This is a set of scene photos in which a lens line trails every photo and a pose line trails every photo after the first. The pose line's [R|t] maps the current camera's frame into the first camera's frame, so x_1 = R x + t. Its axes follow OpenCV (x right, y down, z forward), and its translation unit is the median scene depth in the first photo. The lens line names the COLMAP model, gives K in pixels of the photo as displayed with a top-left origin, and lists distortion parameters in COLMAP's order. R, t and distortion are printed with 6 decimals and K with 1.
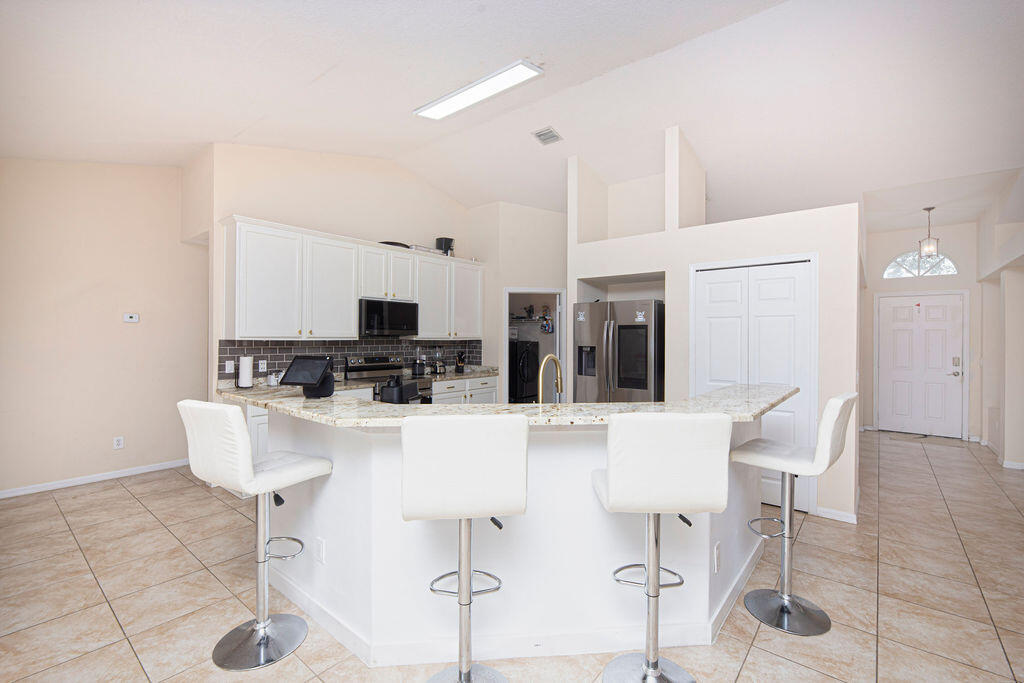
lens RADIAL K [[443.4, 0, 523.1], [0, 443.4, 330.8], [0, 0, 1]] dist [-0.000723, -0.001071]
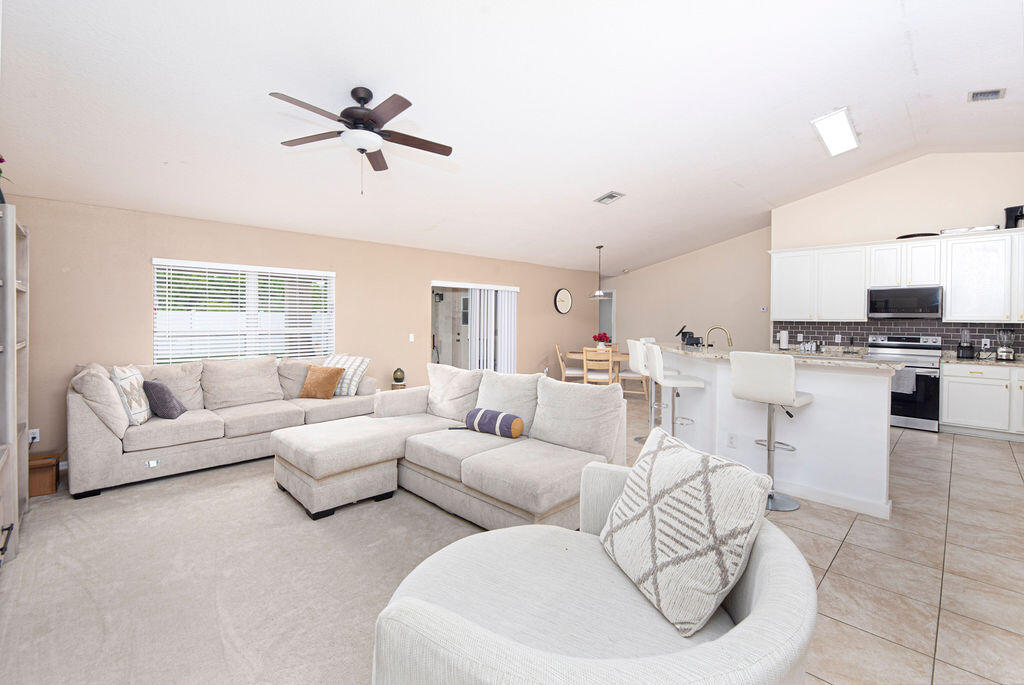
lens RADIAL K [[443.4, 0, 512.2], [0, 443.4, 326.1], [0, 0, 1]] dist [-0.000723, -0.001071]
pose [[-0.120545, 0.011312, -0.992643, 1.187502], [0.006693, 0.999922, 0.010582, 0.015991], [0.992685, -0.005368, -0.120611, 0.178240]]
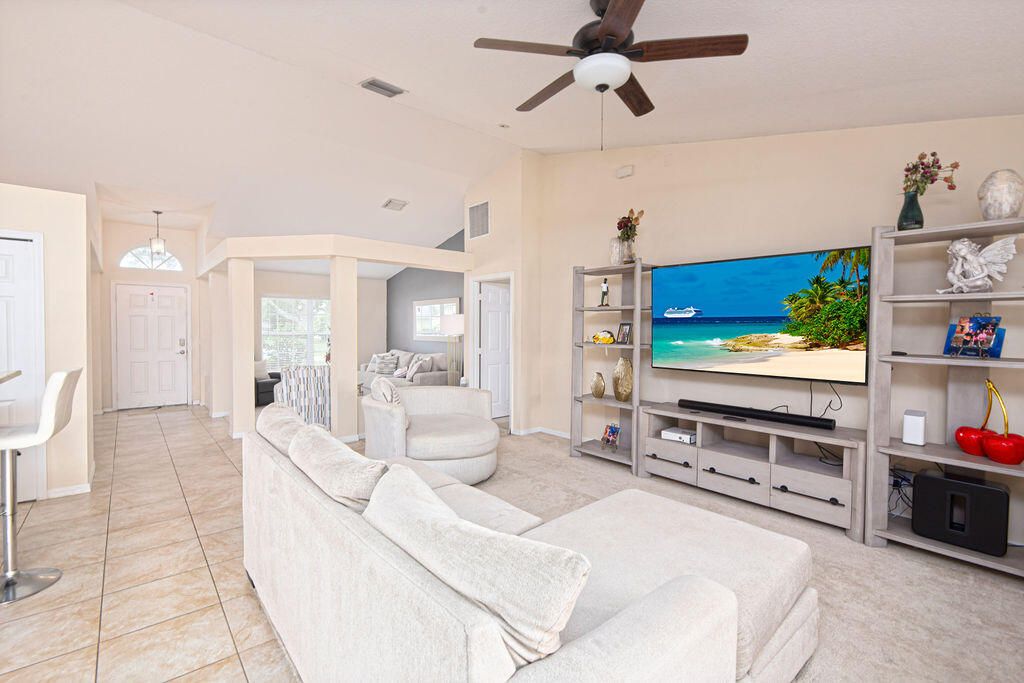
lens RADIAL K [[443.4, 0, 507.7], [0, 443.4, 339.9], [0, 0, 1]] dist [-0.000723, -0.001071]
pose [[0.181797, -0.033903, 0.982751, -0.097824], [-0.014793, 0.999198, 0.037207, 0.005155], [-0.983225, -0.021302, 0.181150, -0.163869]]
